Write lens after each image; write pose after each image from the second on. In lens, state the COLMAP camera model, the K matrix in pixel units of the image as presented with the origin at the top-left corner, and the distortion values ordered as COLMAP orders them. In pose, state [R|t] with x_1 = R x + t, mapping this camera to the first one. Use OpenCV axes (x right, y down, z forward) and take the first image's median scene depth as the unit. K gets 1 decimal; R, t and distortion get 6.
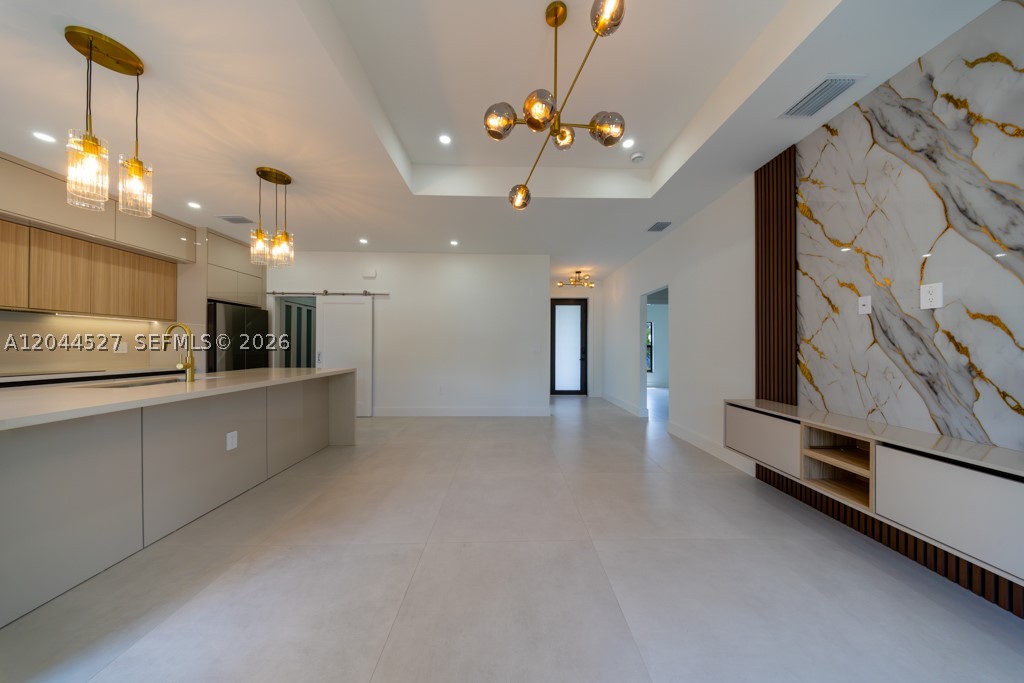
lens RADIAL K [[313.1, 0, 516.5], [0, 313.1, 344.6], [0, 0, 1]] dist [0.000626, -0.000054]
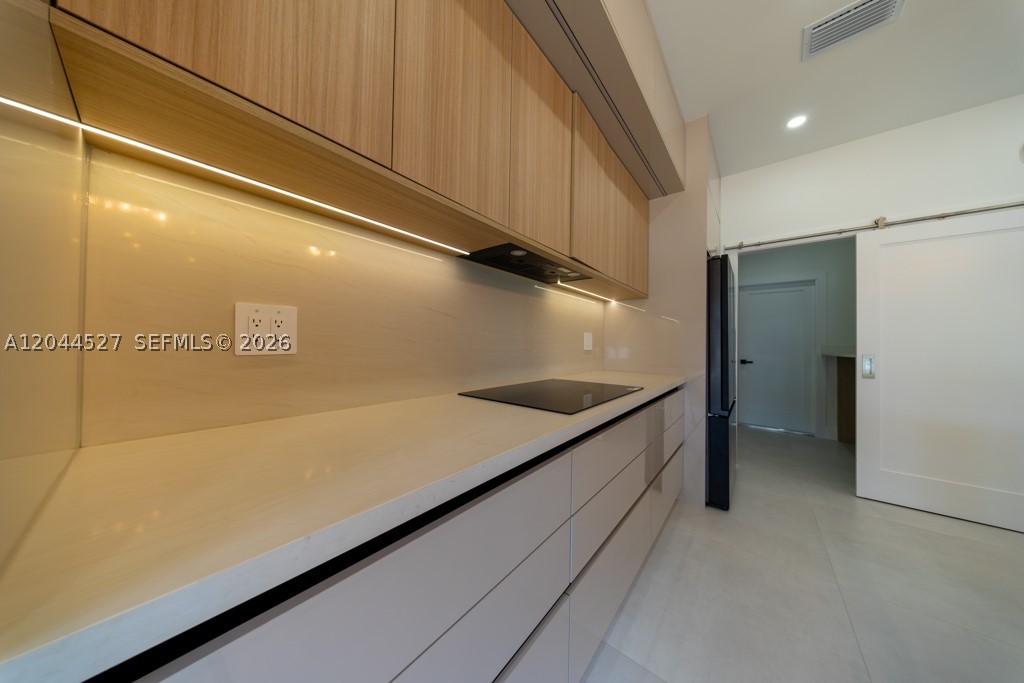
lens RADIAL K [[301.5, 0, 511.0], [0, 301.5, 339.9], [0, 0, 1]] dist [0.000295, -0.000059]
pose [[0.761513, 0.000235, -0.648149, -1.878725], [-0.005326, 0.999968, -0.005895, 0.020470], [0.648127, 0.007941, 0.761491, 0.830300]]
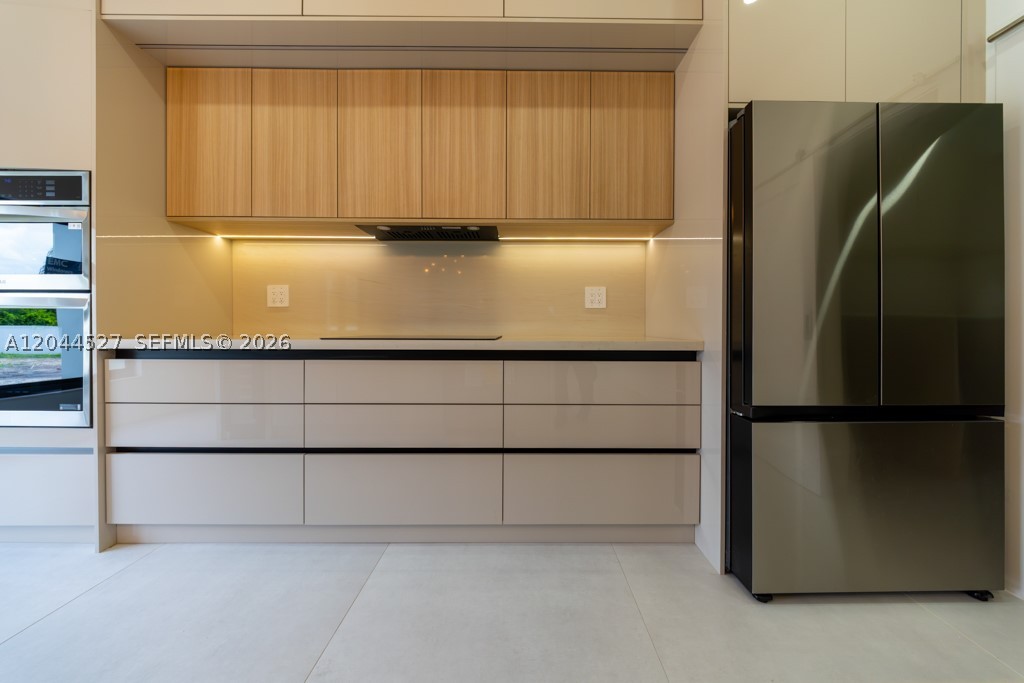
lens RADIAL K [[312.0, 0, 517.1], [0, 312.0, 329.7], [0, 0, 1]] dist [0.000089, -0.000079]
pose [[-0.018841, 0.004607, -0.999812, -1.436625], [0.008868, 0.999951, 0.004441, 0.111478], [0.999783, -0.008783, -0.018881, 1.672175]]
